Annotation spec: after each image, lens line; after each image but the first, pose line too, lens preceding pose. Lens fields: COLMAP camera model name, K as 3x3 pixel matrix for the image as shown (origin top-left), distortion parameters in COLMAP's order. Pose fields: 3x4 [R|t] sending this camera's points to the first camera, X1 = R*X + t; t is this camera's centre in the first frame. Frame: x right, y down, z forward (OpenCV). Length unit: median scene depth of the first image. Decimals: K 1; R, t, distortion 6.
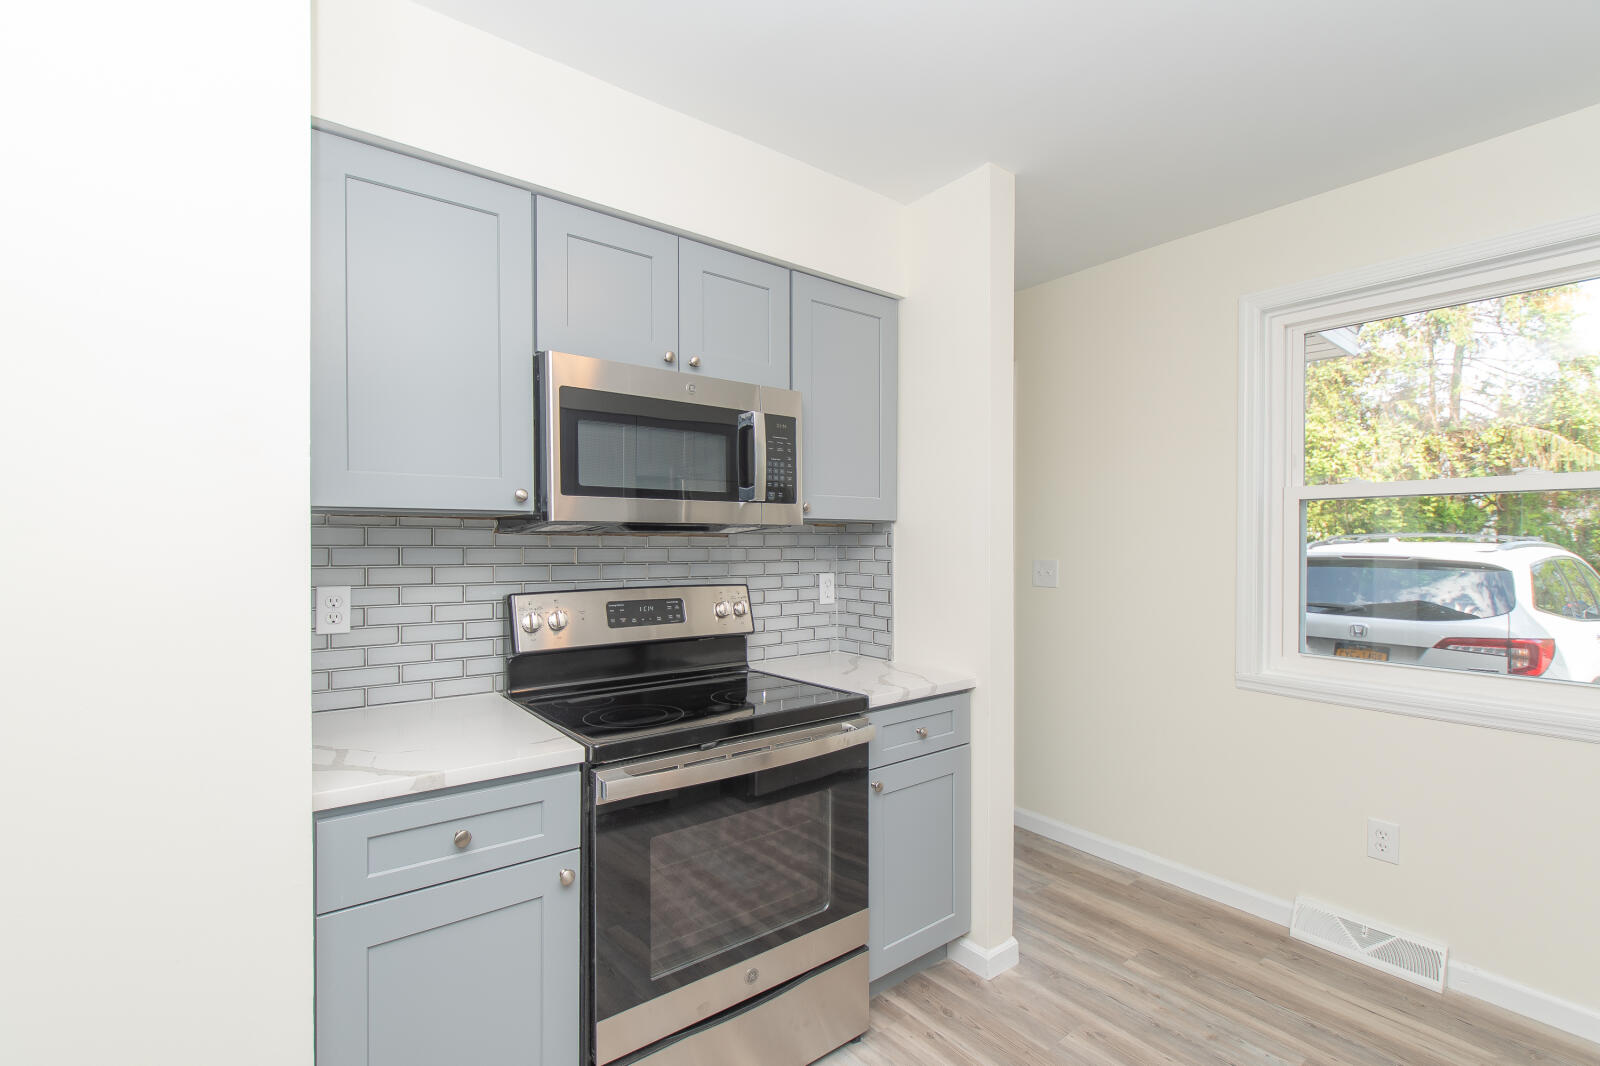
lens RADIAL K [[716.7, 0, 802.2], [0, 716.7, 541.1], [0, 0, 1]] dist [-0.004111, 0.000374]
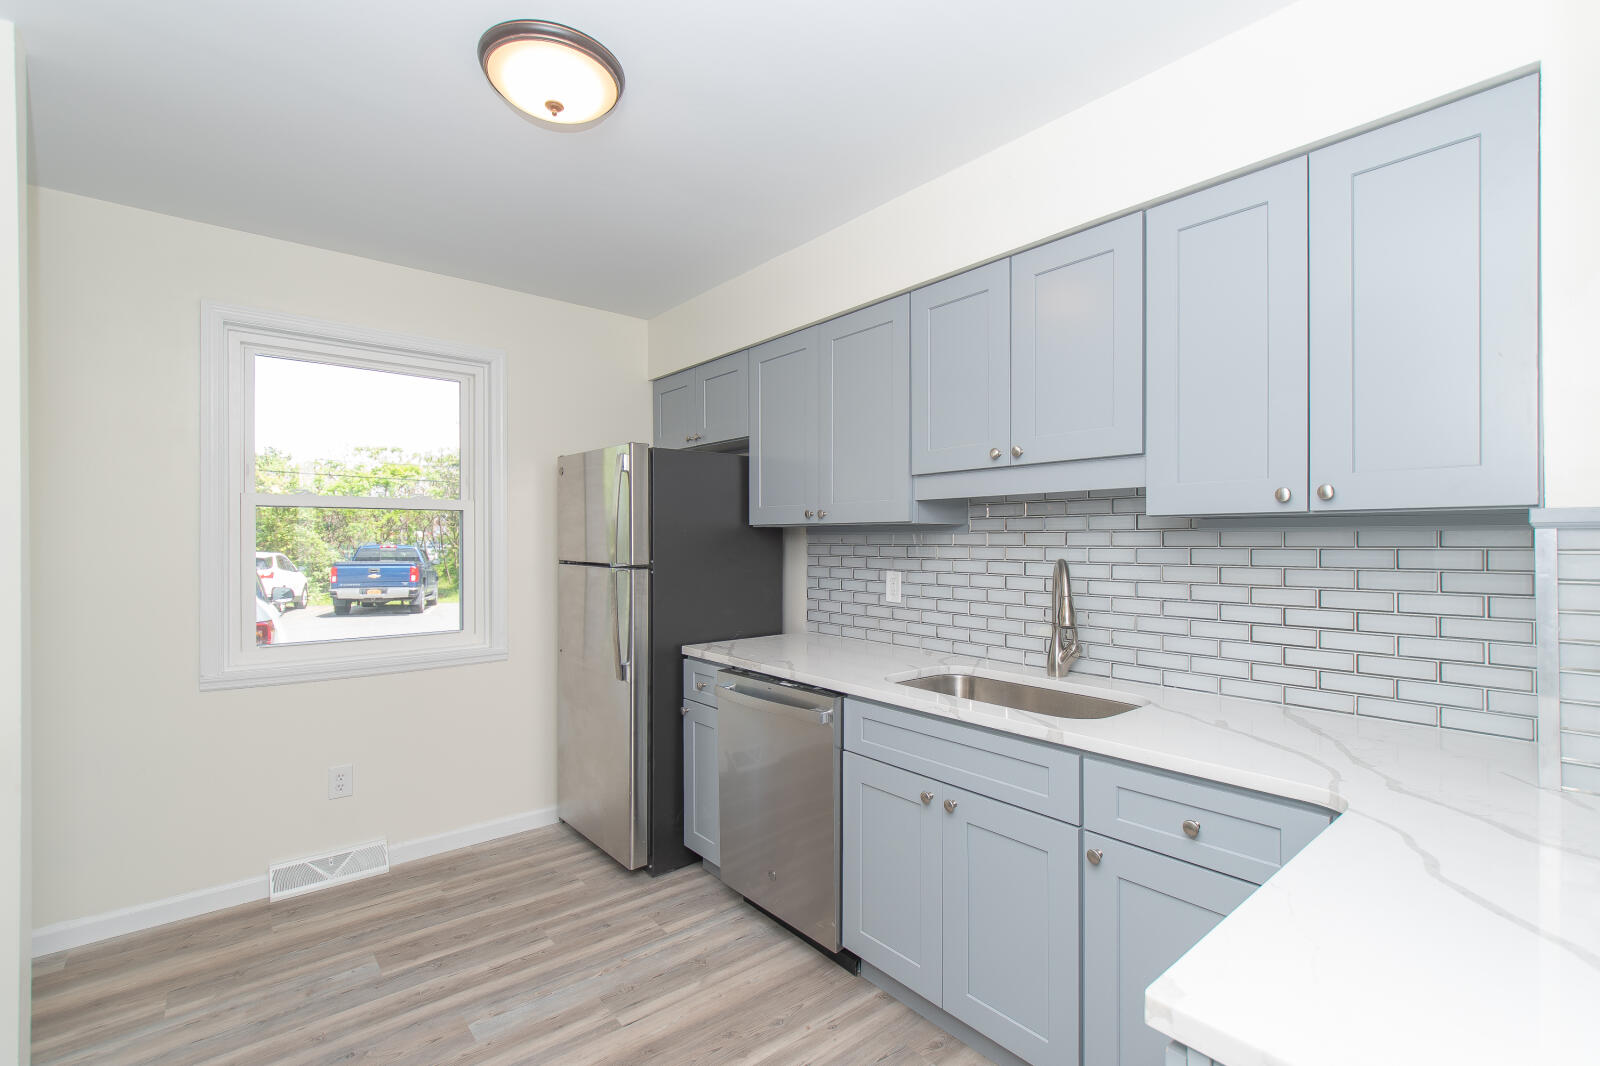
lens RADIAL K [[716.7, 0, 801.9], [0, 716.7, 536.2], [0, 0, 1]] dist [-0.004111, 0.000374]
pose [[-0.036966, 0.004899, 0.999305, -0.488173], [0.005063, 0.999976, -0.004715, -0.001520], [-0.999304, 0.004885, -0.036990, 0.241386]]
